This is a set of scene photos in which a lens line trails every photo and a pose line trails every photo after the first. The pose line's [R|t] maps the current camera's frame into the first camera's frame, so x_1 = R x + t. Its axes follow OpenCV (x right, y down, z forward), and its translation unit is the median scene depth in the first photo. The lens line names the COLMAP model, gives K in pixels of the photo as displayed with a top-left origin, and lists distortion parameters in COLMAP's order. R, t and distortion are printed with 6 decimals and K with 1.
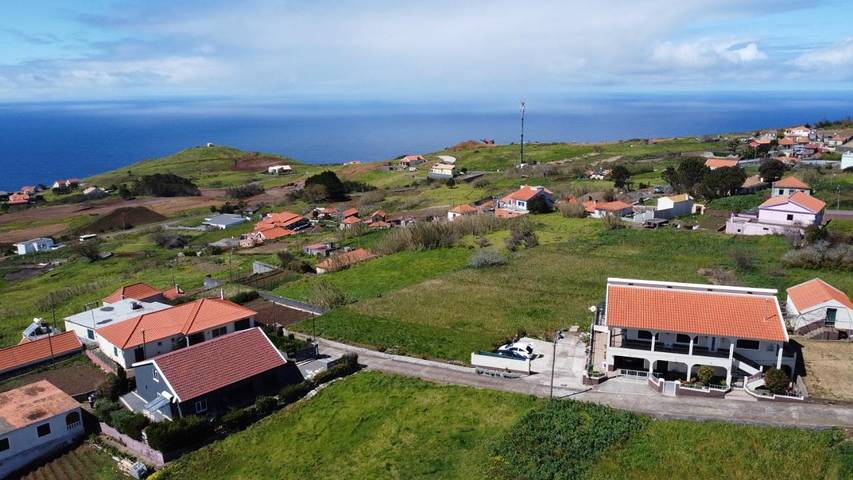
lens RADIAL K [[641.3, 0, 426.5], [0, 641.3, 240.0], [0, 0, 1]] dist [0.001051, -0.003279]
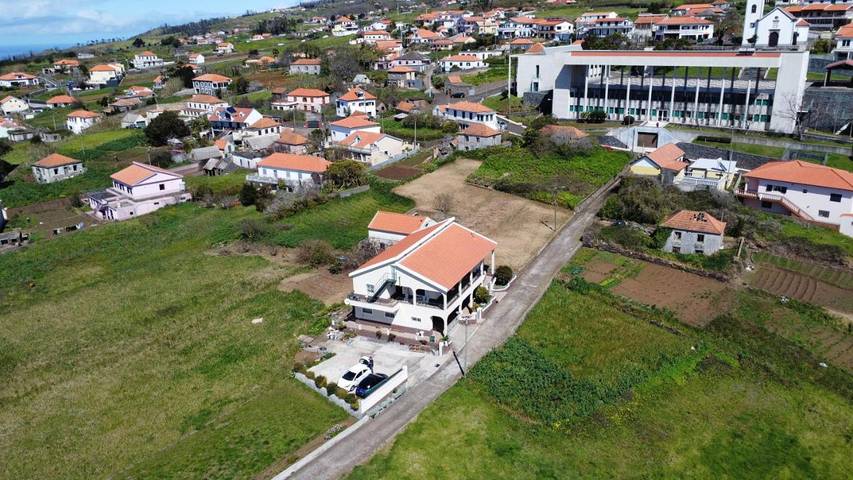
lens RADIAL K [[641.3, 0, 426.5], [0, 641.3, 240.0], [0, 0, 1]] dist [0.001051, -0.003279]
pose [[0.145472, -0.308326, 0.940092, -0.629184], [0.253737, 0.930046, 0.265768, -0.214549], [-0.956272, 0.199874, 0.213529, 0.706065]]
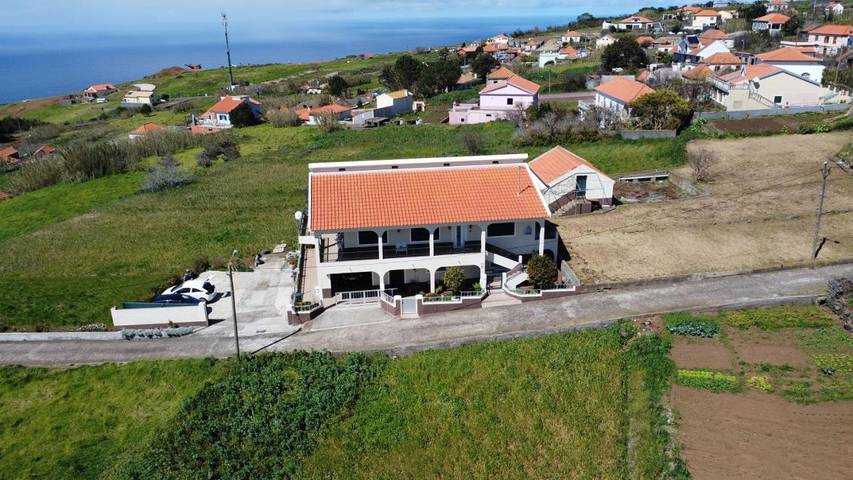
lens RADIAL K [[641.3, 0, 426.5], [0, 641.3, 240.0], [0, 0, 1]] dist [0.001051, -0.003279]
pose [[0.912647, -0.142573, 0.383078, 0.121719], [0.102754, 0.987125, 0.122583, 0.065999], [-0.395622, -0.072512, 0.915546, 0.314694]]
